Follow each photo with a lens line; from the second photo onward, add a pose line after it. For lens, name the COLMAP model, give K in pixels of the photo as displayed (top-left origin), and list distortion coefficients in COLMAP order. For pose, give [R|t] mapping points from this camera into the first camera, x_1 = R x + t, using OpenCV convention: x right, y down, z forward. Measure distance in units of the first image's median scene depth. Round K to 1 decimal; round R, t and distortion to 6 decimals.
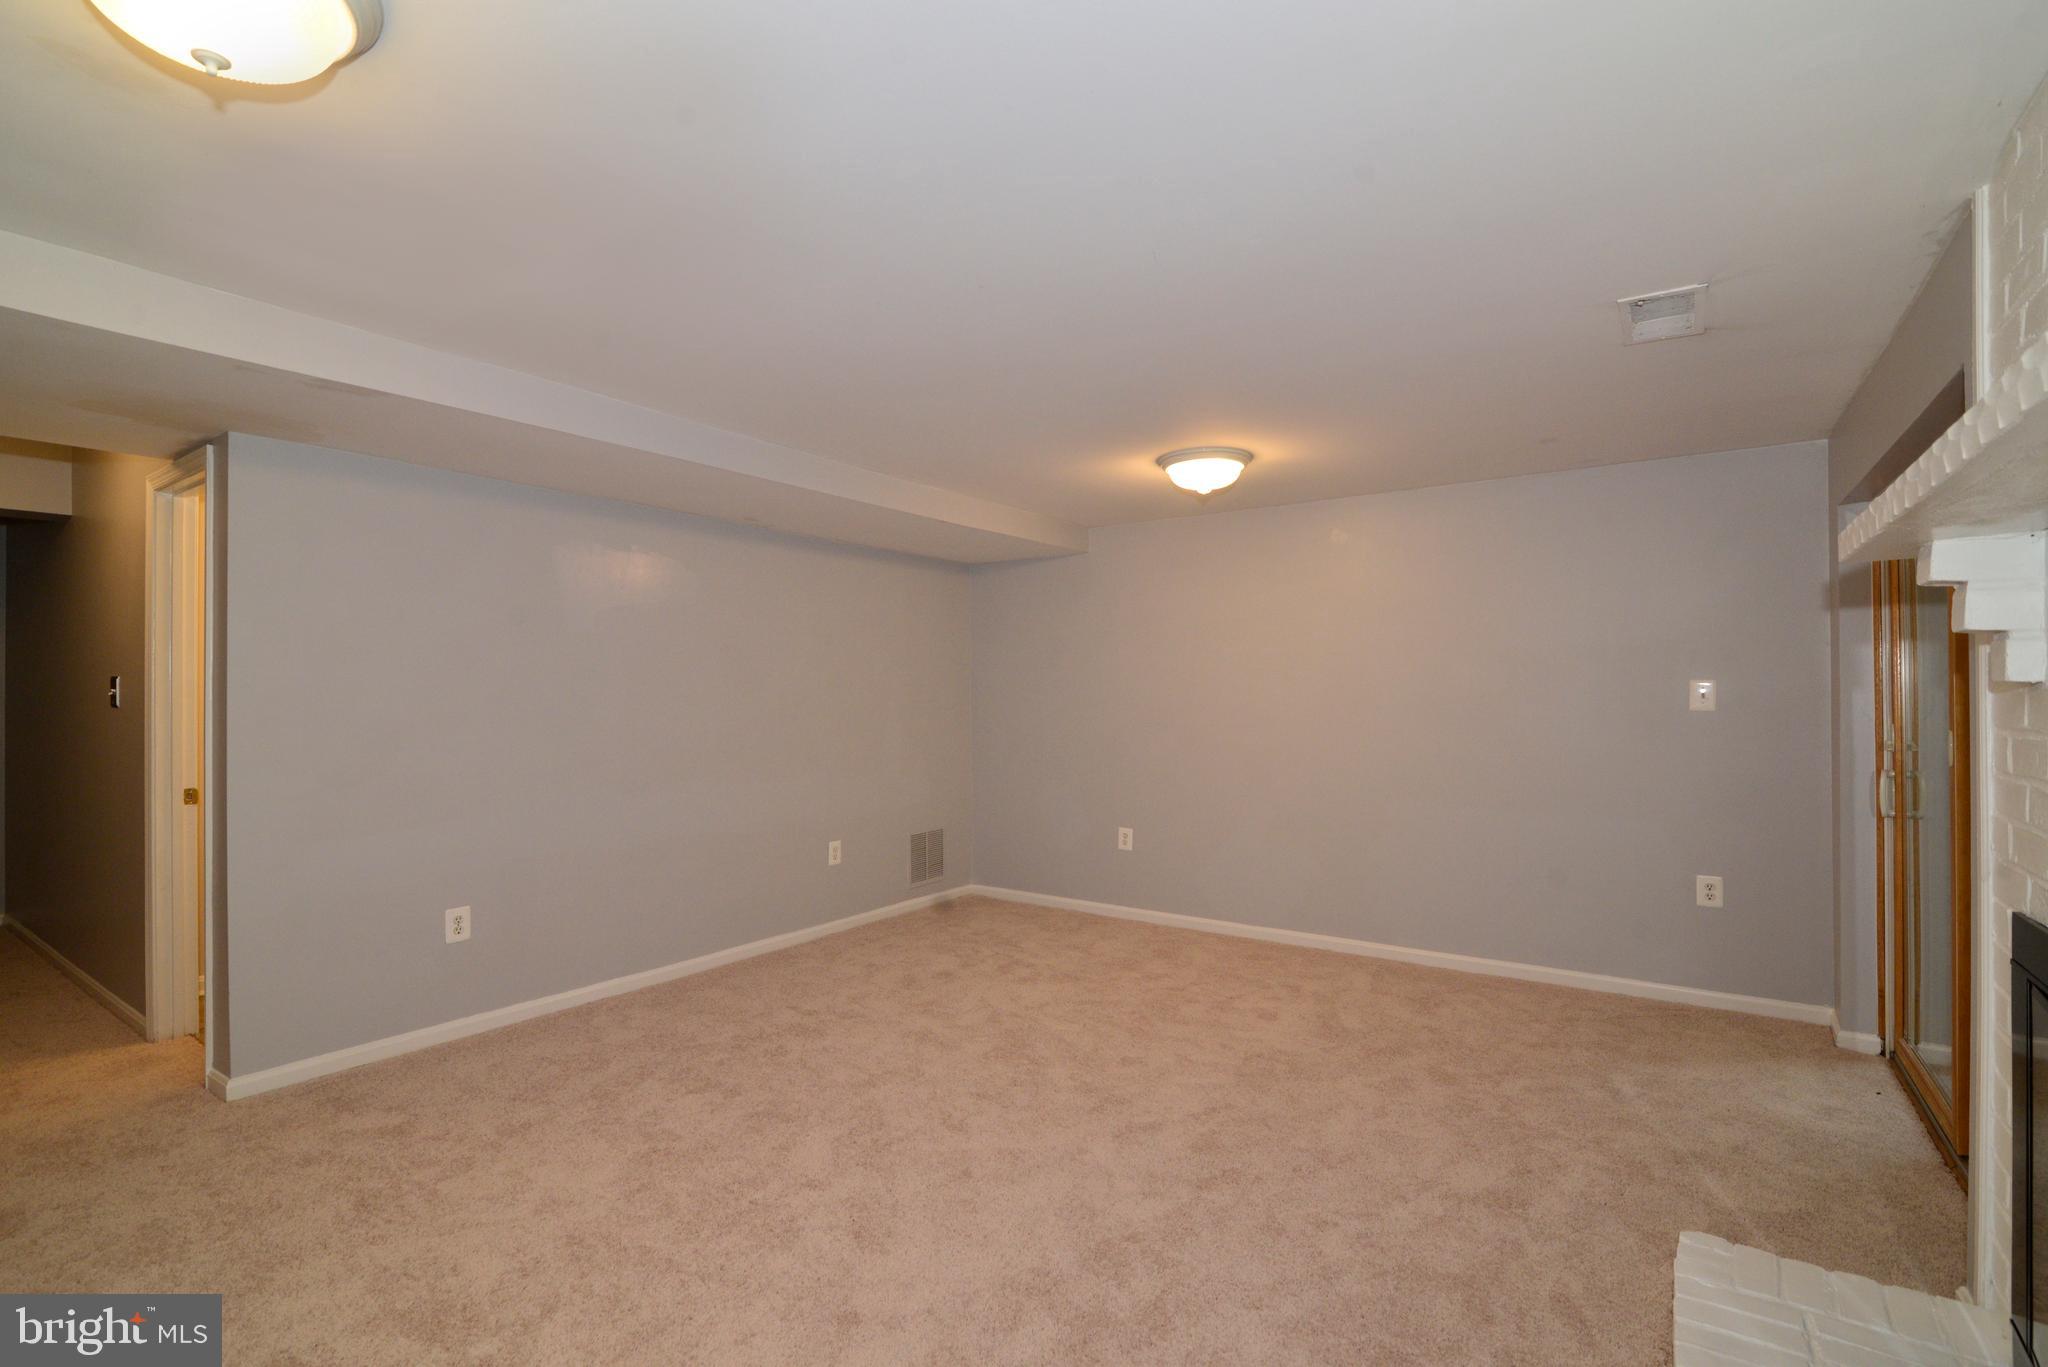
lens RADIAL K [[936.9, 0, 1019.0], [0, 936.9, 688.6], [0, 0, 1]] dist [-0.017949, -0.000134]
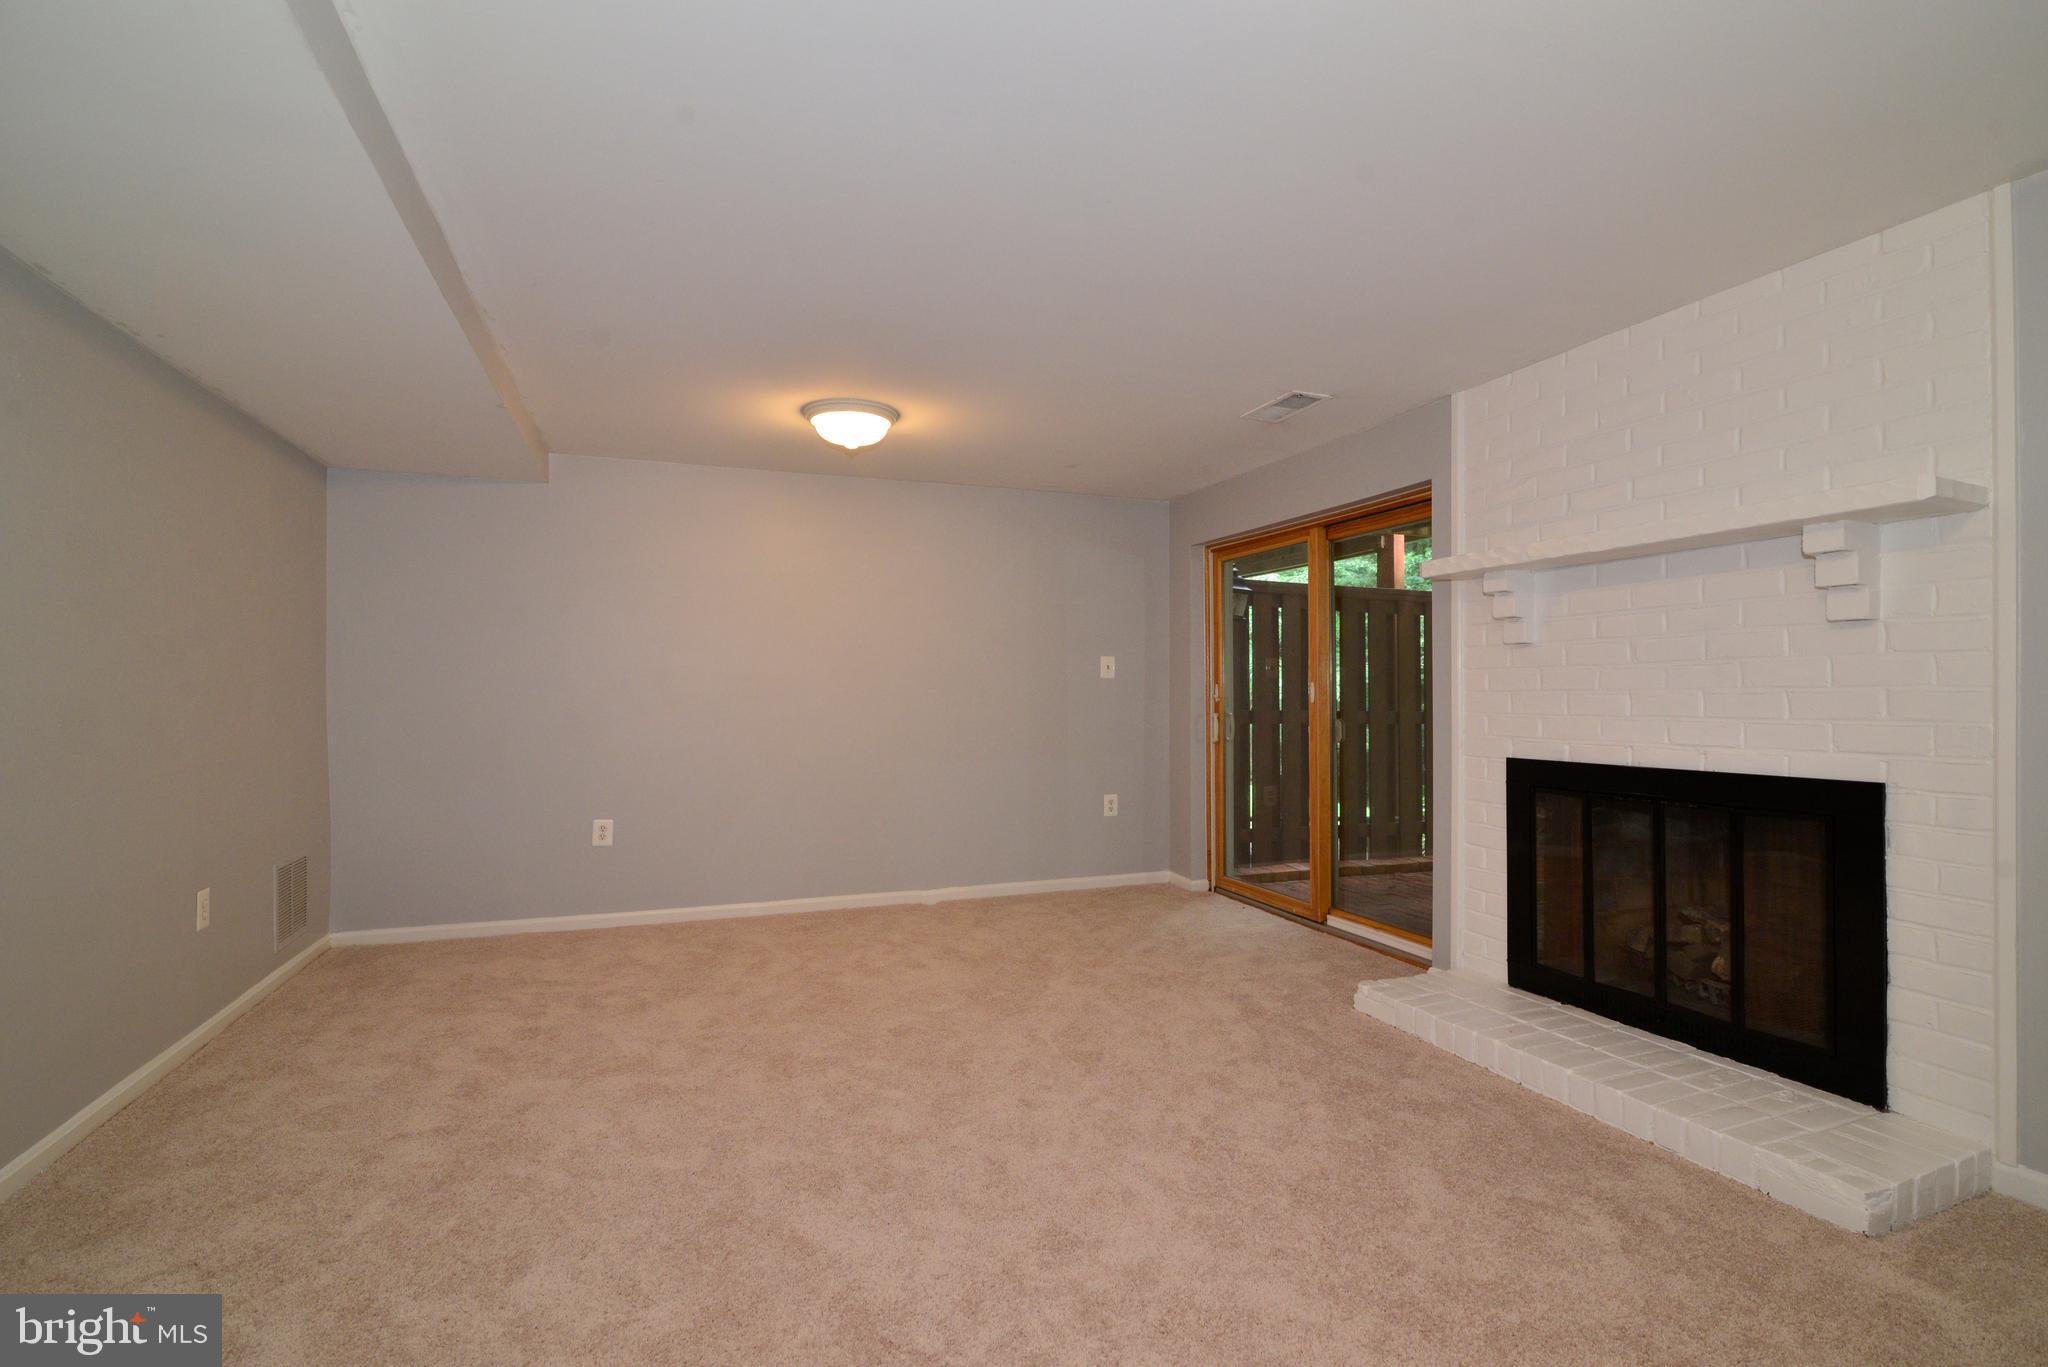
lens RADIAL K [[936.9, 0, 1019.0], [0, 936.9, 688.6], [0, 0, 1]] dist [-0.017949, -0.000134]
pose [[0.554025, 0.003503, 0.832493, -0.507591], [-0.010360, 0.999943, 0.002687, 0.032605], [-0.832436, -0.010113, 0.554030, 0.298189]]
